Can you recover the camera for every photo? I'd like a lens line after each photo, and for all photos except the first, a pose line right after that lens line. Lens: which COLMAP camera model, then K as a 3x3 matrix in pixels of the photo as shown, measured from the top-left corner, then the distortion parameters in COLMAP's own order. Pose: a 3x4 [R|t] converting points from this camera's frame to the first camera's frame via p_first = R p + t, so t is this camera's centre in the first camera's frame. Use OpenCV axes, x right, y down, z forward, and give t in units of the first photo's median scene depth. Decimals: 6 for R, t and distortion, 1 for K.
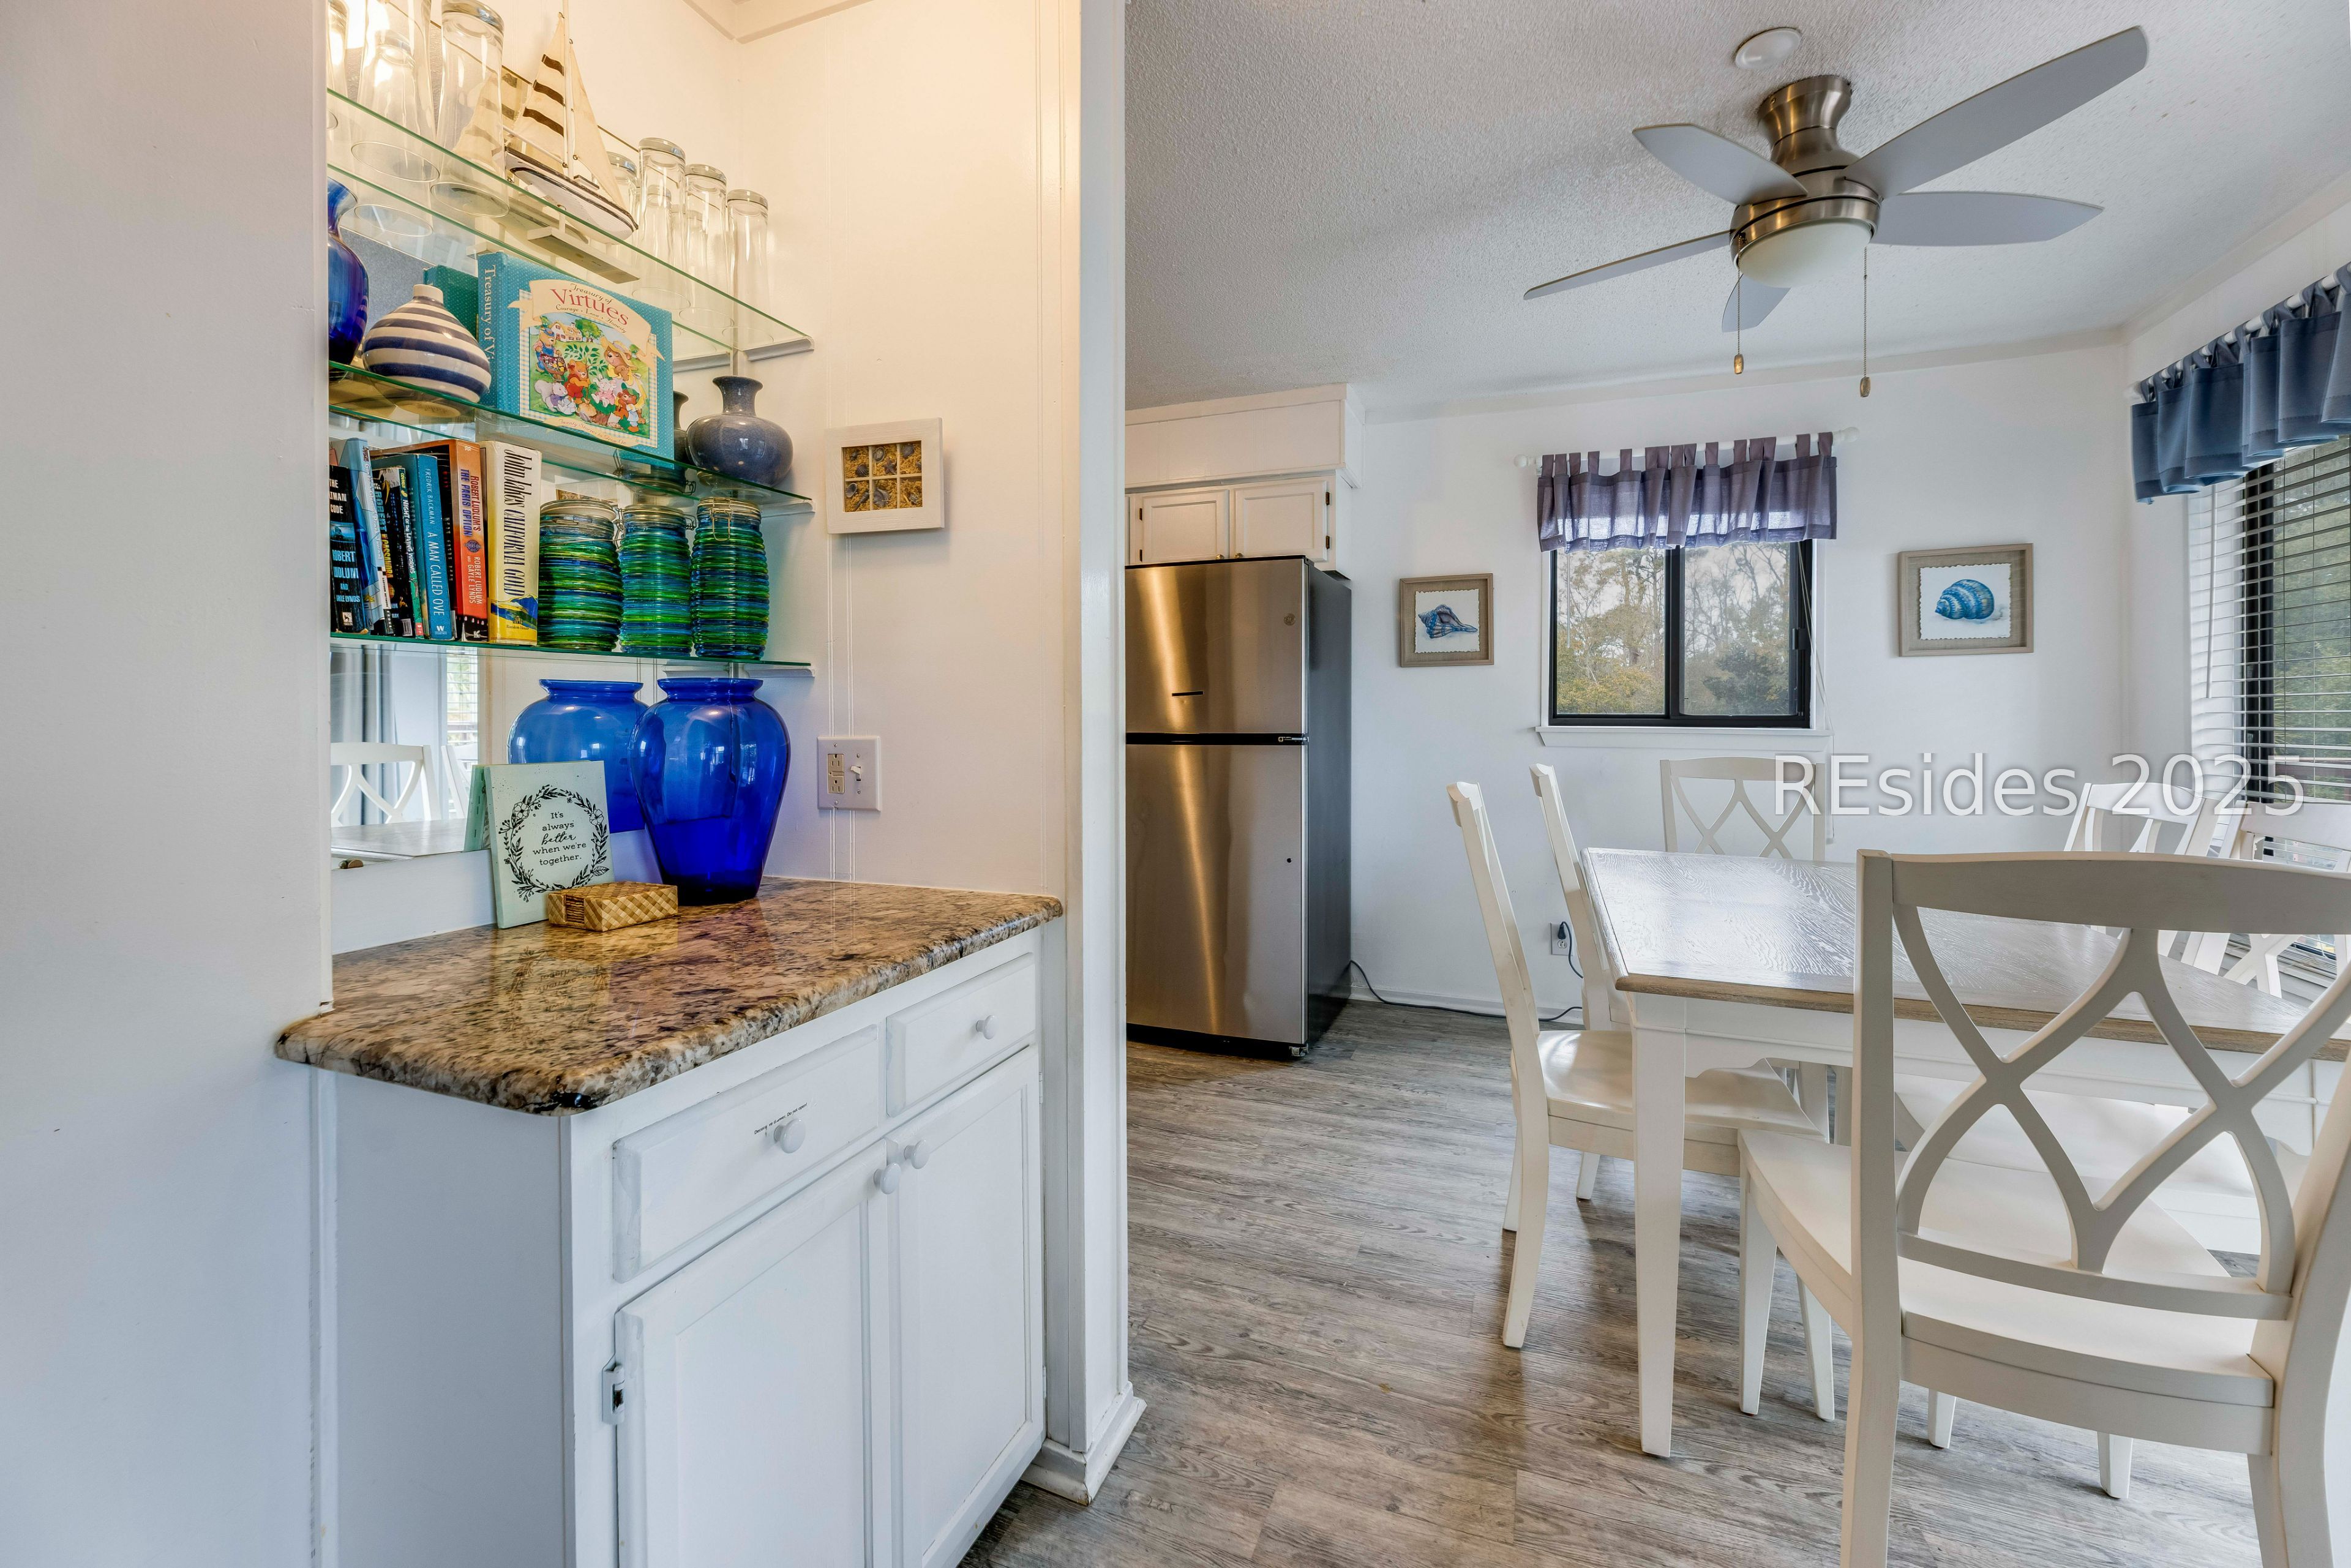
lens RADIAL K [[970.3, 0, 1152.7], [0, 970.3, 726.6], [0, 0, 1]] dist [0.000294, -0.001153]
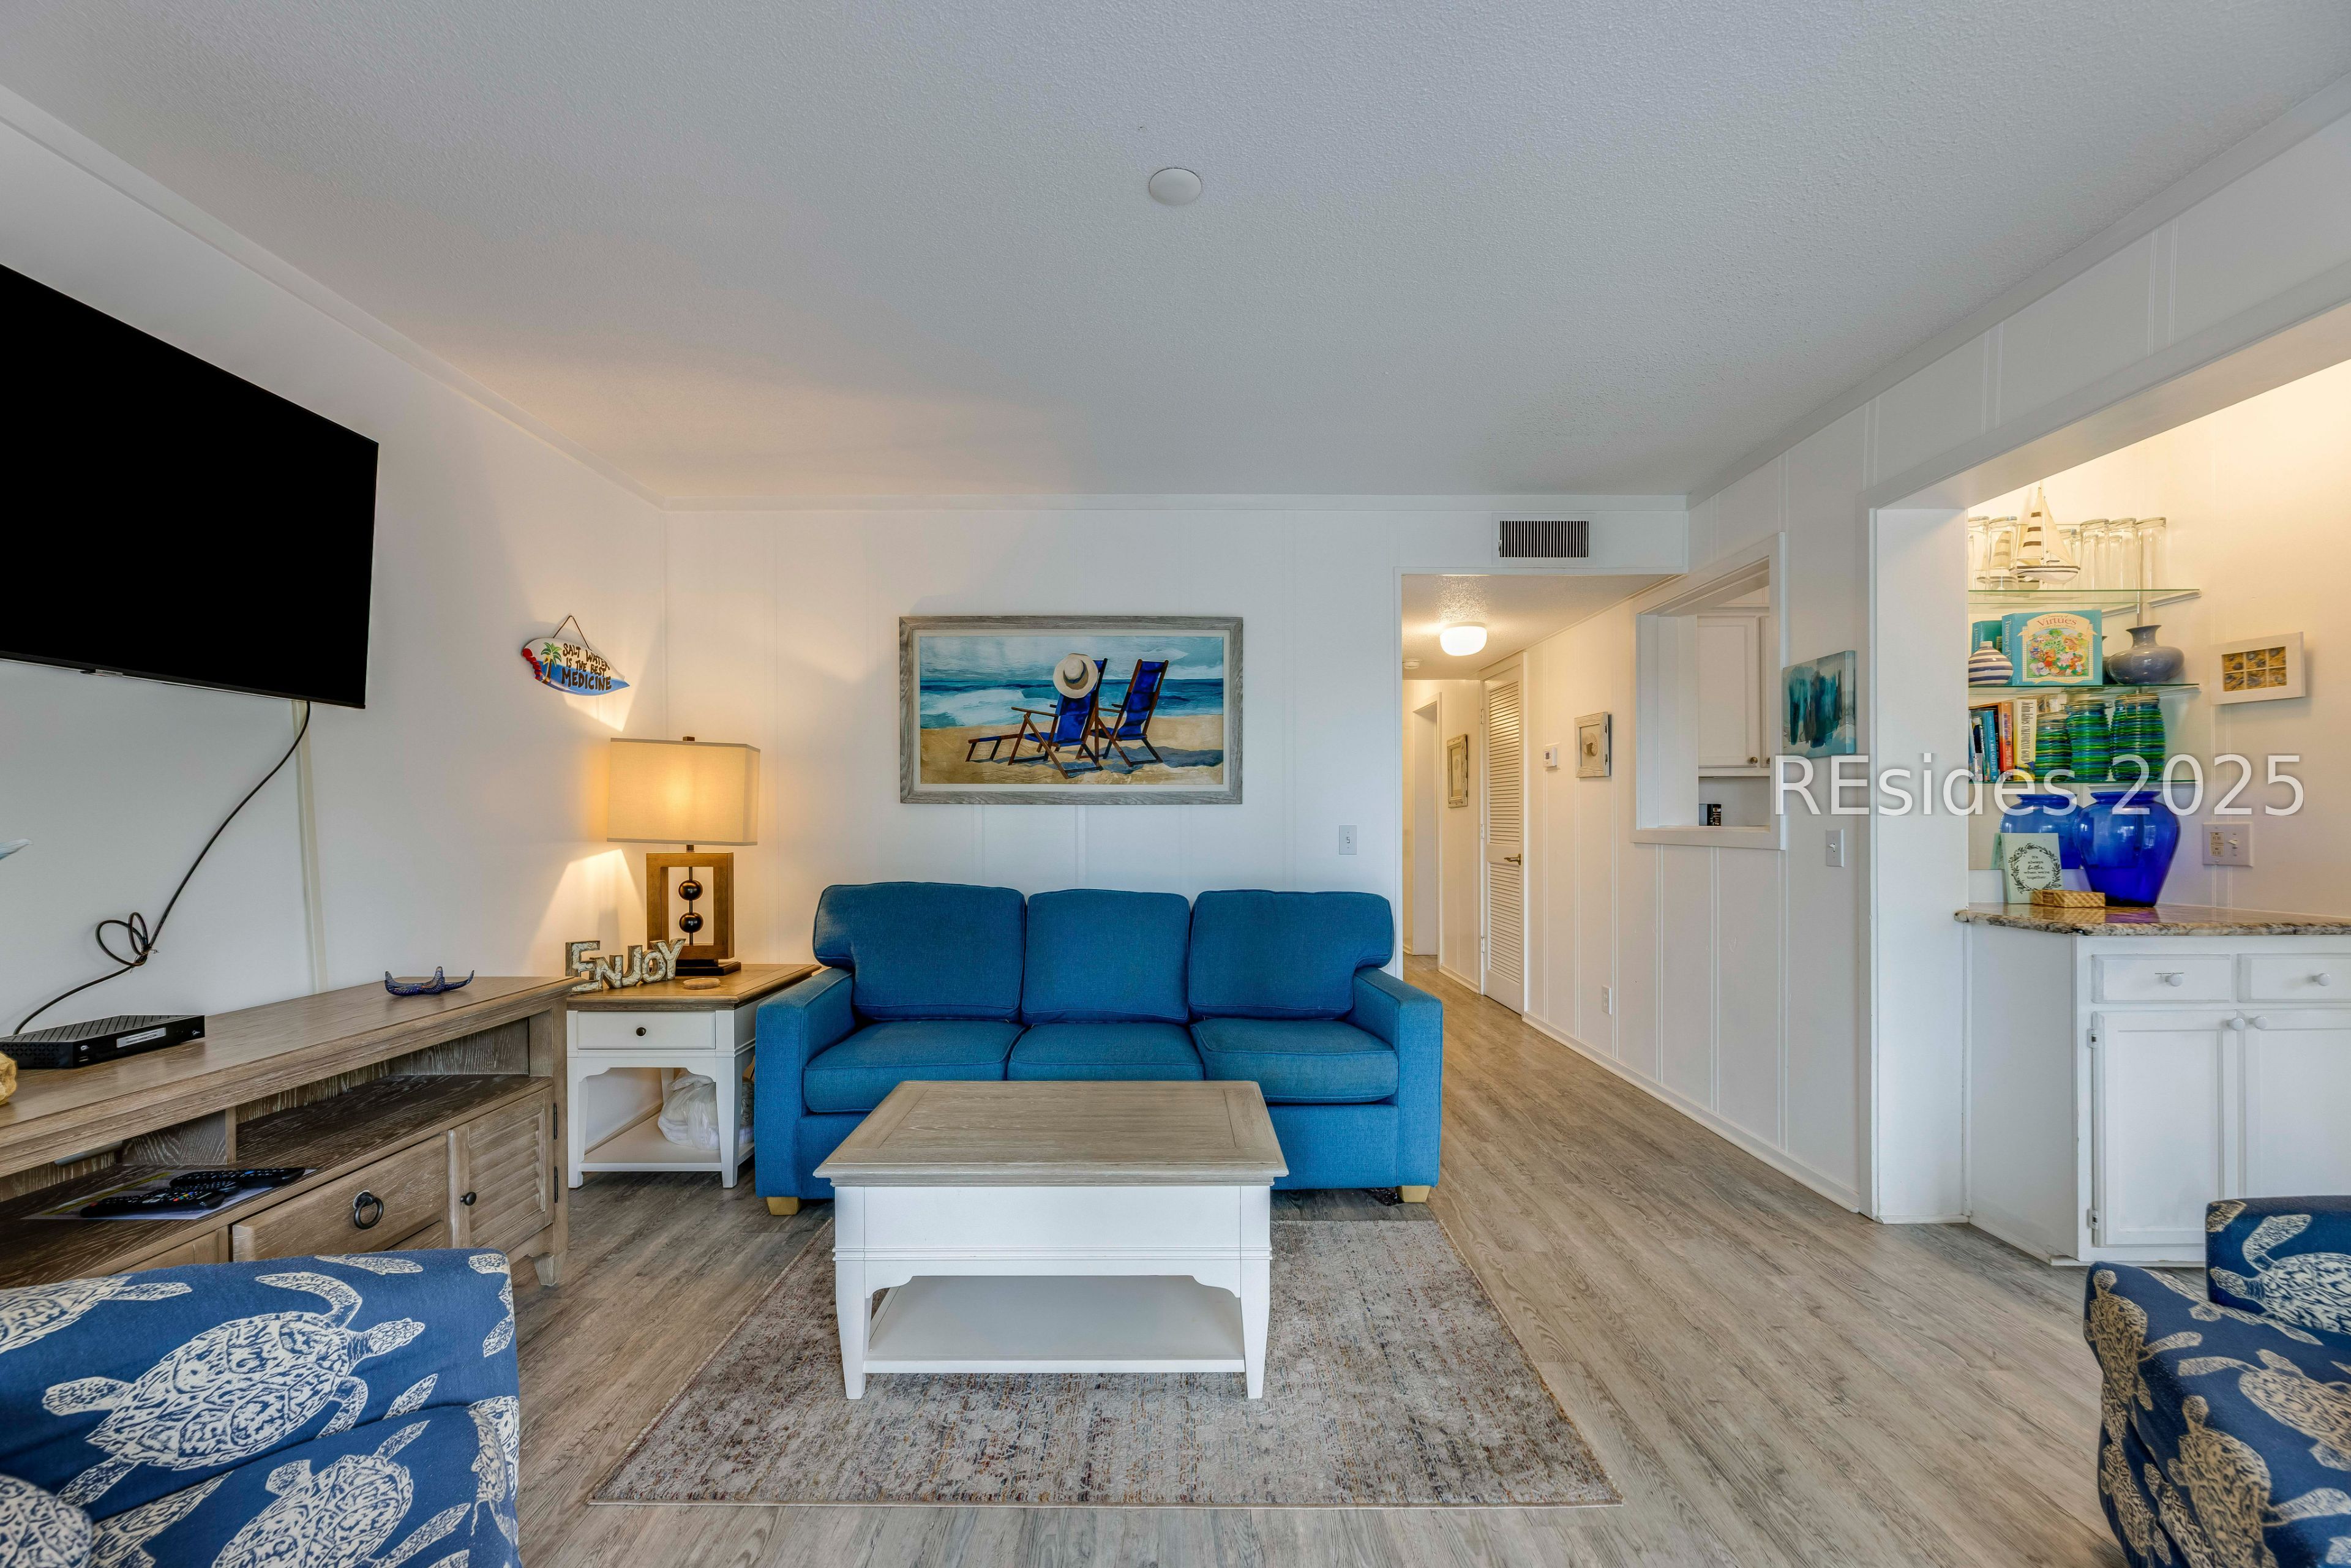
lens RADIAL K [[970.3, 0, 1167.1], [0, 970.3, 831.5], [0, 0, 1]] dist [0.000294, -0.001153]
pose [[0.383937, 0.005108, -0.923345, 0.616639], [-0.007234, 0.999971, 0.002523, 0.040385], [0.923331, 0.005711, 0.383962, -1.554316]]
